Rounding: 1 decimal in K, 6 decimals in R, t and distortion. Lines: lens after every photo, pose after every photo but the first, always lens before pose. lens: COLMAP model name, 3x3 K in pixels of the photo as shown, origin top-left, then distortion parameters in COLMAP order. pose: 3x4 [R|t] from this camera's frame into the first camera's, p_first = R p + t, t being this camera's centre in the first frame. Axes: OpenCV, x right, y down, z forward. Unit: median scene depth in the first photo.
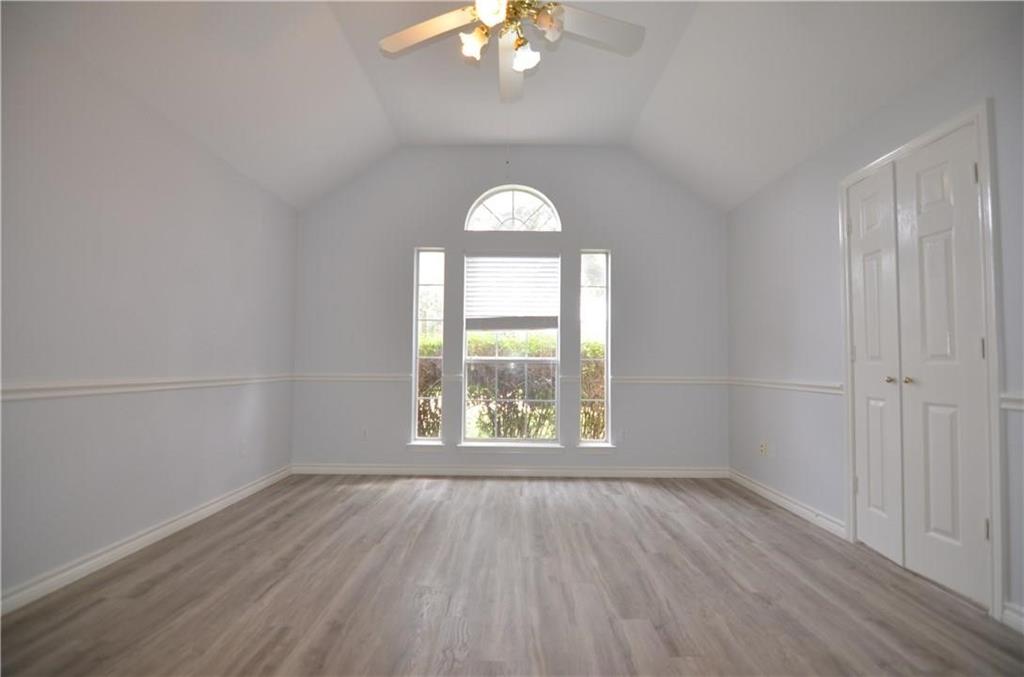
lens RADIAL K [[500.9, 0, 512.0], [0, 500.9, 338.5], [0, 0, 1]] dist [0.000905, -0.000359]
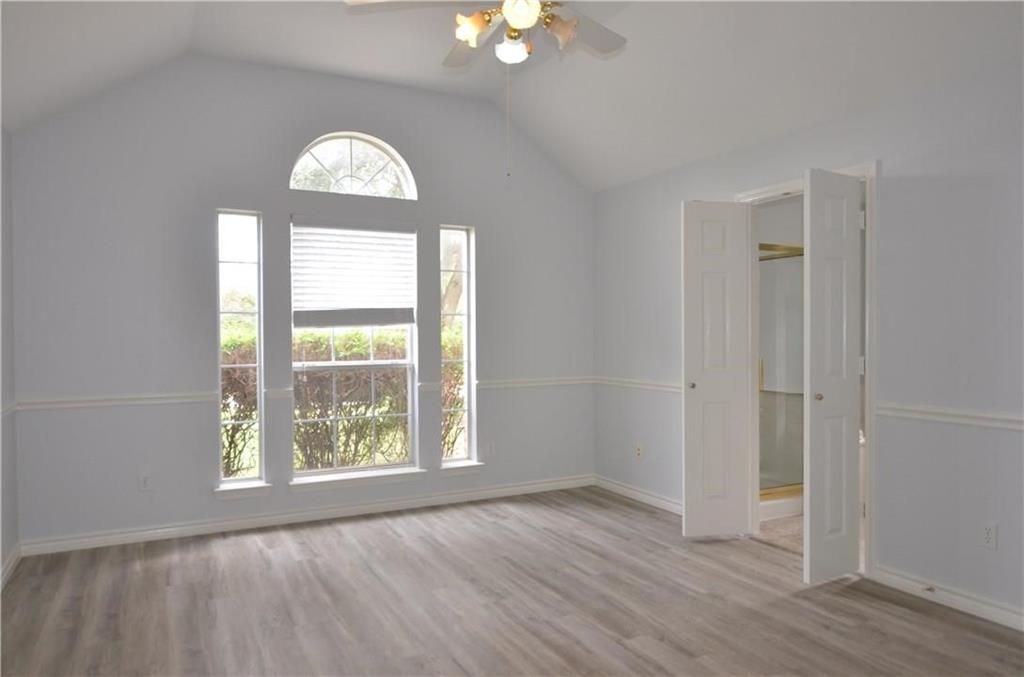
lens RADIAL K [[711.1, 0, 512.0], [0, 711.1, 338.5], [0, 0, 1]] dist [0.033768, -0.036778]
pose [[0.885333, -0.018258, 0.464598, -0.311708], [-0.011405, 0.998075, 0.060956, -0.070834], [-0.464817, -0.059265, 0.883421, -0.076028]]
